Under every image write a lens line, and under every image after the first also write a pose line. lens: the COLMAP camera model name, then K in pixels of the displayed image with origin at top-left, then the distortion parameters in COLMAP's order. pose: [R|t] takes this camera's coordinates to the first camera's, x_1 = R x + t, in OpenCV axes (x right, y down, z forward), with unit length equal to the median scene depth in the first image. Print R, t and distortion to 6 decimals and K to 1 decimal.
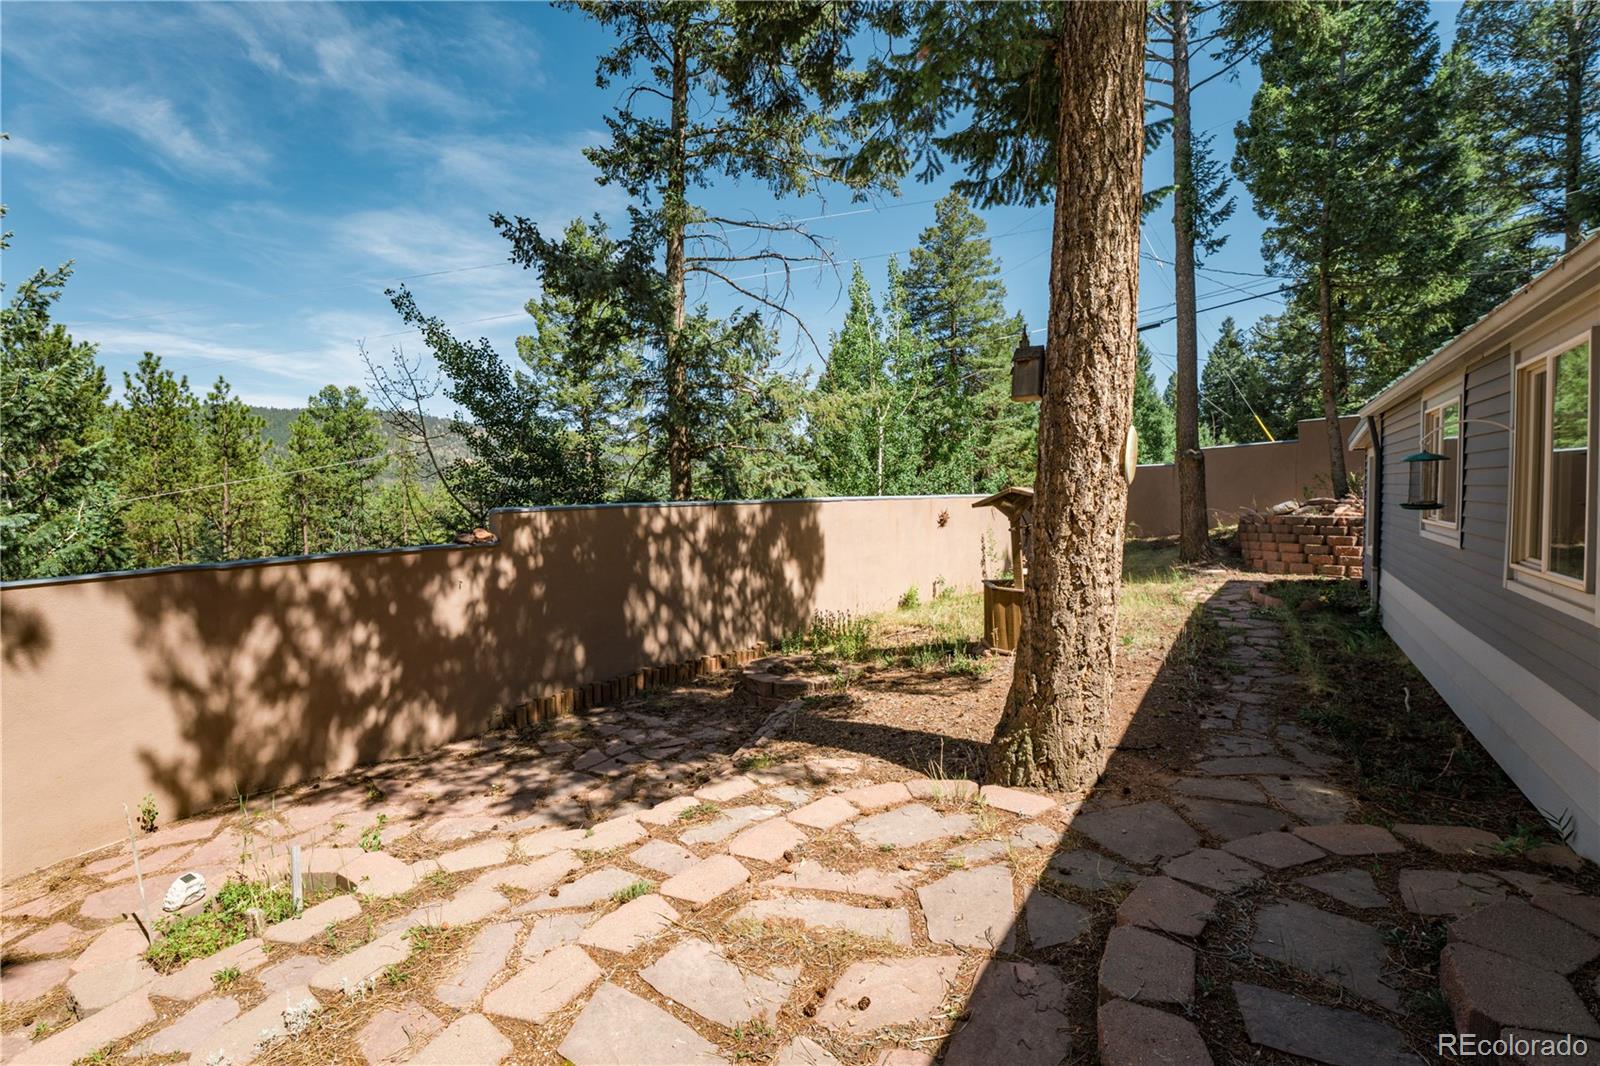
lens RADIAL K [[717.2, 0, 803.3], [0, 717.2, 541.1], [0, 0, 1]] dist [-0.001701, -0.000056]
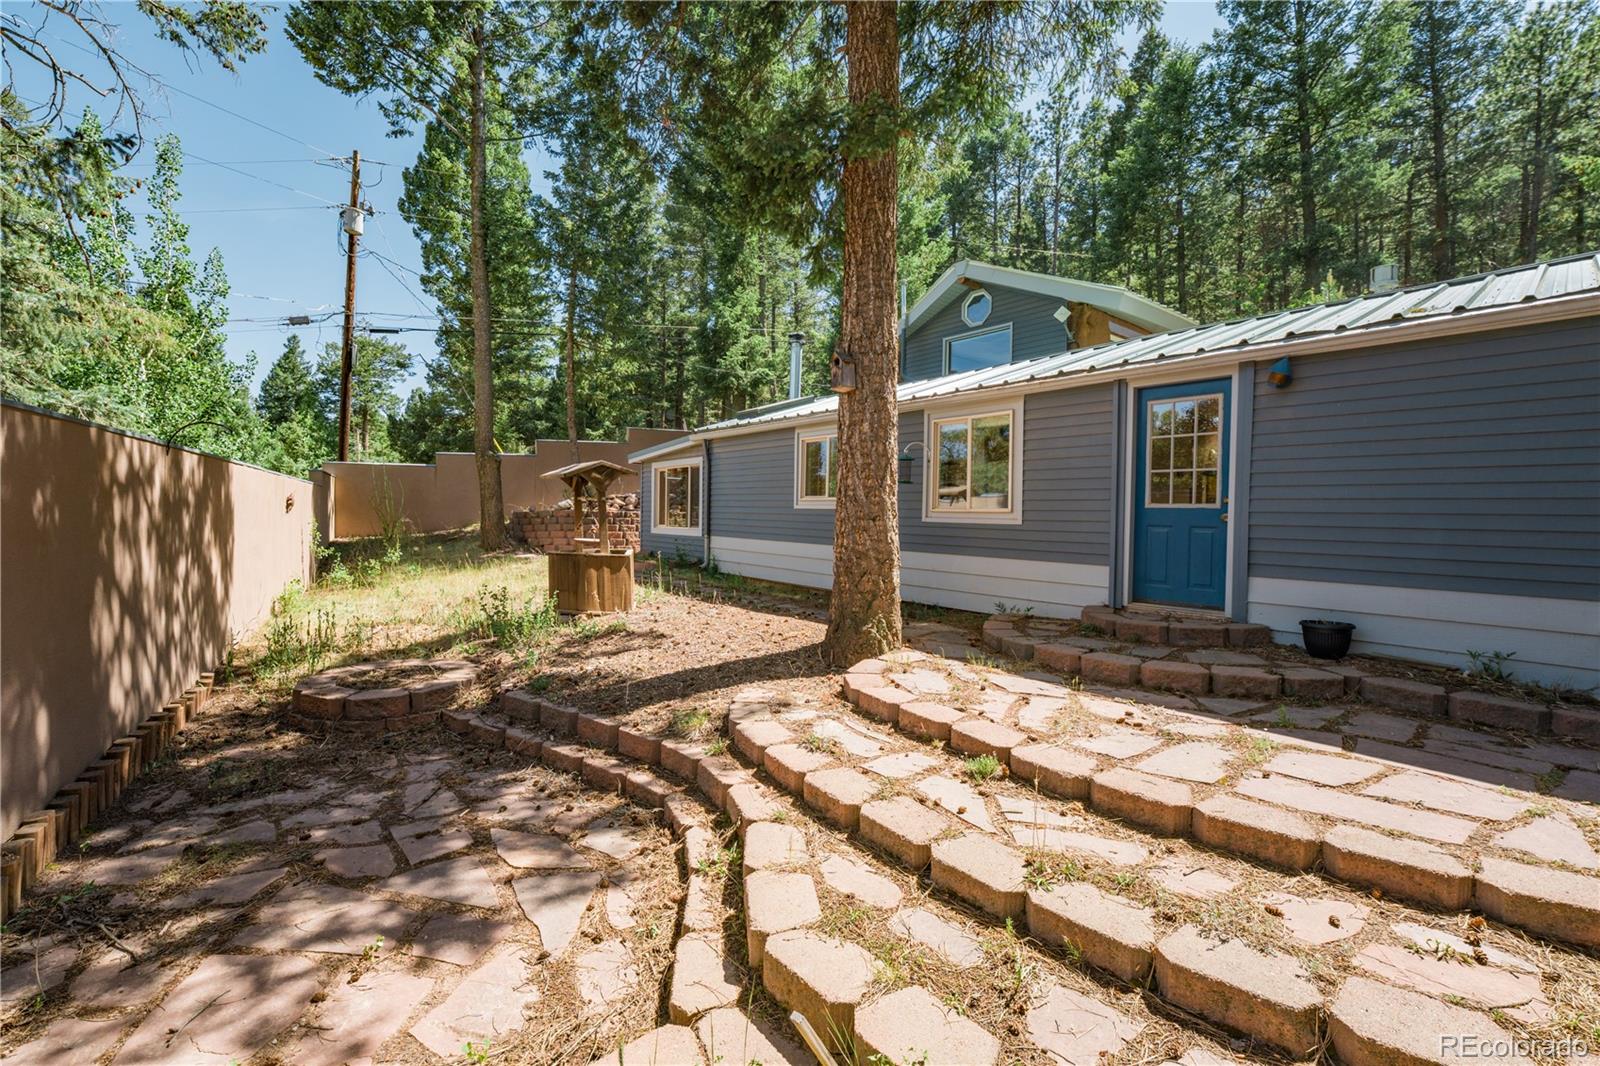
lens RADIAL K [[645.0, 0, 800.7], [0, 645.0, 520.1], [0, 0, 1]] dist [-0.000007, -0.000179]
pose [[0.292718, 0.016996, 0.956048, -0.709451], [0.038283, 0.998832, -0.029478, 0.070314], [-0.955432, 0.045229, 0.291726, 0.534473]]
